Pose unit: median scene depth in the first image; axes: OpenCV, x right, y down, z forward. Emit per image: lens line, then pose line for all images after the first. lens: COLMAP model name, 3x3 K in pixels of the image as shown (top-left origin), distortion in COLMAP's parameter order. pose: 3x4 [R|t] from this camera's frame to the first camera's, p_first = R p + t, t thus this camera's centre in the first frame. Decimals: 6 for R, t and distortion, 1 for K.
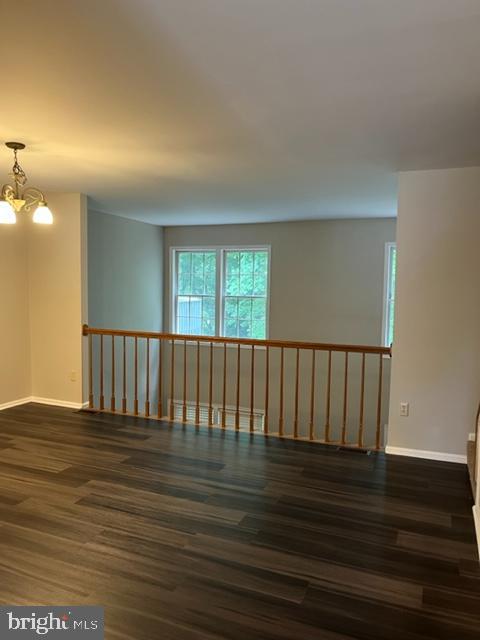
lens RADIAL K [[484.7, 0, 238.2], [0, 484.7, 316.1], [0, 0, 1]] dist [0.034886, -0.037023]
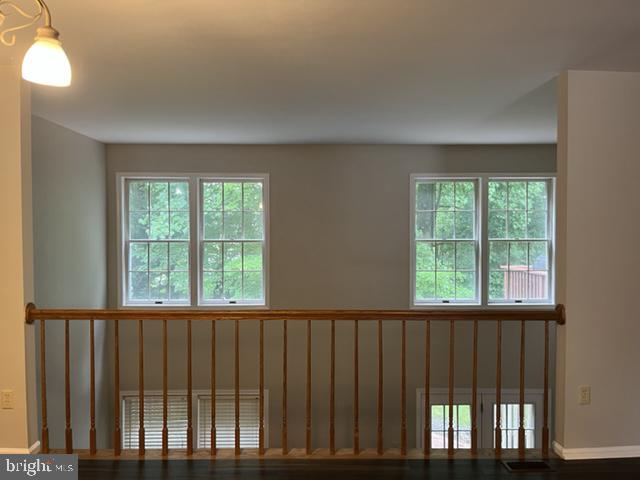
lens RADIAL K [[484.7, 0, 322.2], [0, 484.7, 239.6], [0, 0, 1]] dist [0.034886, -0.037023]
pose [[0.918090, -0.027916, 0.395389, -0.228374], [0.038361, 0.999092, -0.018533, -0.031991], [-0.394512, 0.032183, 0.918327, 0.358793]]
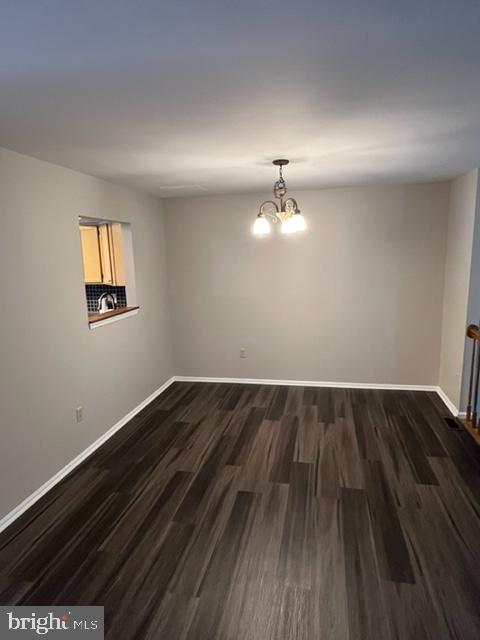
lens RADIAL K [[379.3, 0, 240.3], [0, 379.3, 322.7], [0, 0, 1]] dist [-0.004096, -0.000457]
pose [[0.174931, 0.152542, -0.972692, 0.261275], [-0.024945, 0.988295, 0.150503, -0.076129], [0.984265, -0.002063, 0.176689, 0.484090]]
